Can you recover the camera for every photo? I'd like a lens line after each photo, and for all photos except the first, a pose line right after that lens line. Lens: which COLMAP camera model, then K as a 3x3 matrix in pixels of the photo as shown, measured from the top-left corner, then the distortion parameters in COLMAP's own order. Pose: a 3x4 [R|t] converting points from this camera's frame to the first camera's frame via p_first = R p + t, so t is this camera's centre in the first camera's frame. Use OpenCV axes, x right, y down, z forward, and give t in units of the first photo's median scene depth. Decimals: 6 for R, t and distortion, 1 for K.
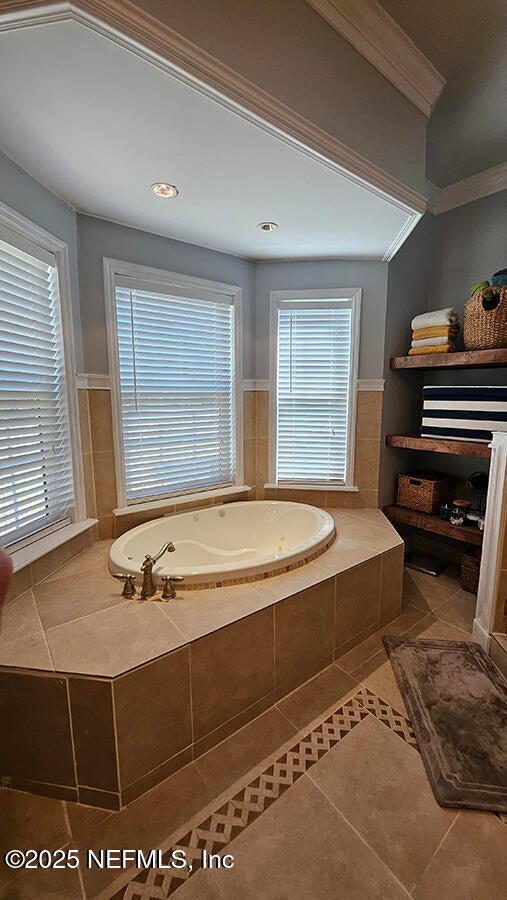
lens RADIAL K [[359.4, 0, 262.2], [0, 359.4, 446.2], [0, 0, 1]] dist [-0.010946, 0.000109]
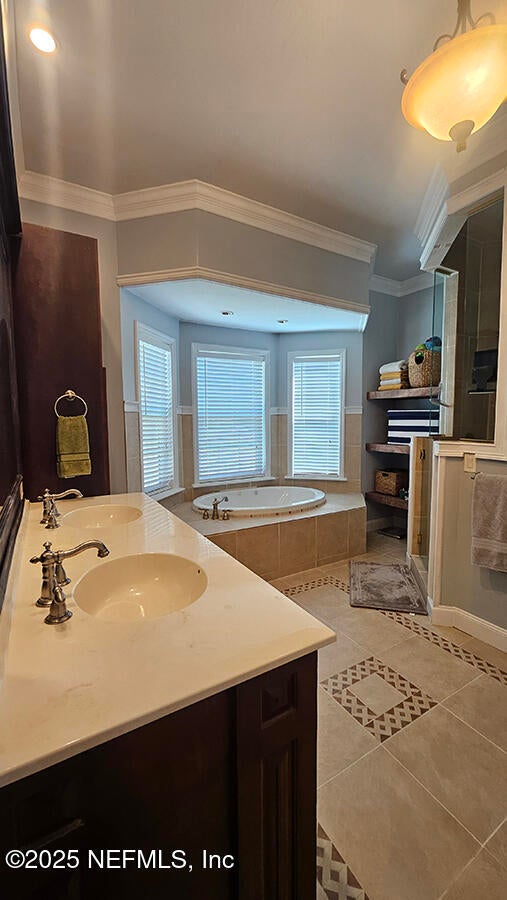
lens RADIAL K [[359.4, 0, 262.2], [0, 359.4, 446.2], [0, 0, 1]] dist [-0.010946, 0.000109]
pose [[0.992943, 0.002094, -0.118572, 0.099091], [-0.009664, 0.997948, -0.063298, 0.084188], [0.118196, 0.063997, 0.990926, -0.557330]]
